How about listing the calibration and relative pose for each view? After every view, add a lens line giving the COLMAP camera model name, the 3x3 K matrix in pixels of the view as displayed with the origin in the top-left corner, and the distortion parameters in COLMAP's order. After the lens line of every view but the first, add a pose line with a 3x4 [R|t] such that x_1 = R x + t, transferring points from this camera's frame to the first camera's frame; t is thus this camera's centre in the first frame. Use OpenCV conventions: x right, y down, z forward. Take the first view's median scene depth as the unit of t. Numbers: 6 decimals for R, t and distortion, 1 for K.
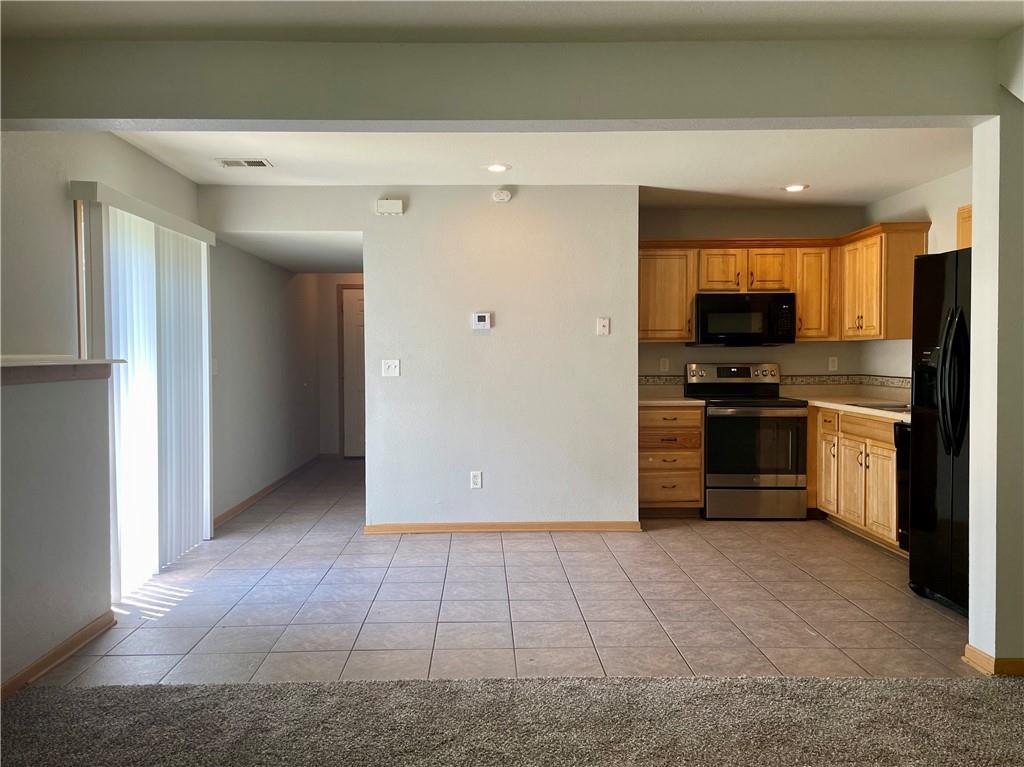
lens RADIAL K [[783.4, 0, 511.2], [0, 783.4, 382.5], [0, 0, 1]] dist [0.068120, -0.076230]
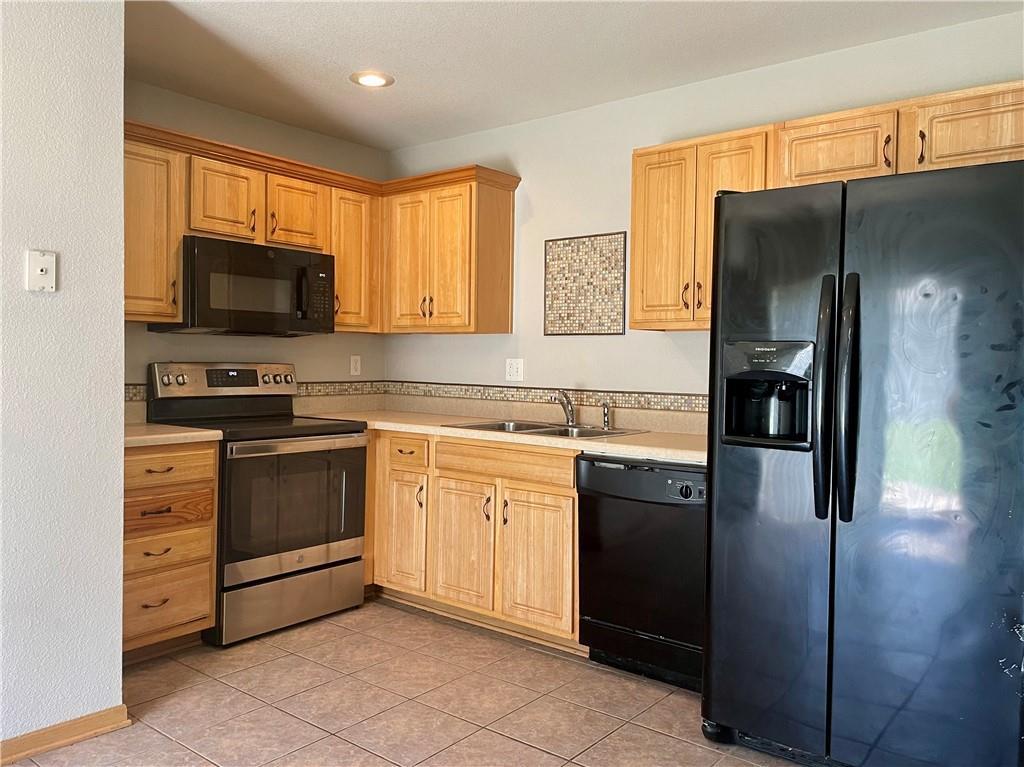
lens RADIAL K [[783.4, 0, 512.4], [0, 783.4, 378.9], [0, 0, 1]] dist [0.068120, -0.076230]
pose [[0.646032, -0.003746, 0.763301, -0.040858], [0.008482, 0.999961, -0.002272, -0.009644], [-0.763263, 0.007943, 0.646039, 0.482877]]
